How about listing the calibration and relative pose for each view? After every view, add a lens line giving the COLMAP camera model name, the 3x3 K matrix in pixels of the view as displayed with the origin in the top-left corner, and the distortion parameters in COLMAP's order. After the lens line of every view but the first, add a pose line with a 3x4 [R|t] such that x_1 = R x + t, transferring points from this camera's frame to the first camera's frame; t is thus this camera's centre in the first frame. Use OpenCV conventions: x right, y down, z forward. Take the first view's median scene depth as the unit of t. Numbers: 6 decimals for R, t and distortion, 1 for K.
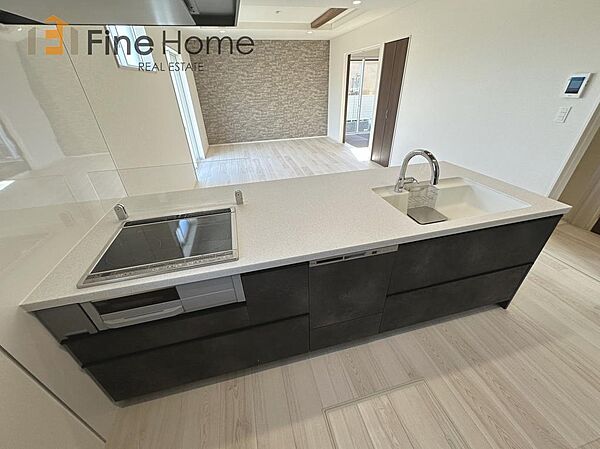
lens RADIAL K [[241.7, 0, 300.0], [0, 241.7, 225.7], [0, 0, 1]] dist [-0.003063, 0.001504]
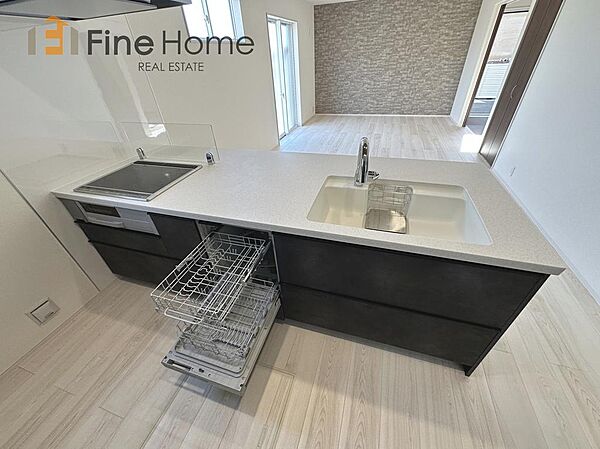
lens RADIAL K [[241.7, 0, 299.4], [0, 241.7, 224.1], [0, 0, 1]] dist [-0.003063, 0.001504]
pose [[0.849999, 0.292594, -0.438053, 0.219173], [-0.248522, 0.955936, 0.156278, -0.031025], [0.464477, -0.023971, 0.885261, 0.043923]]
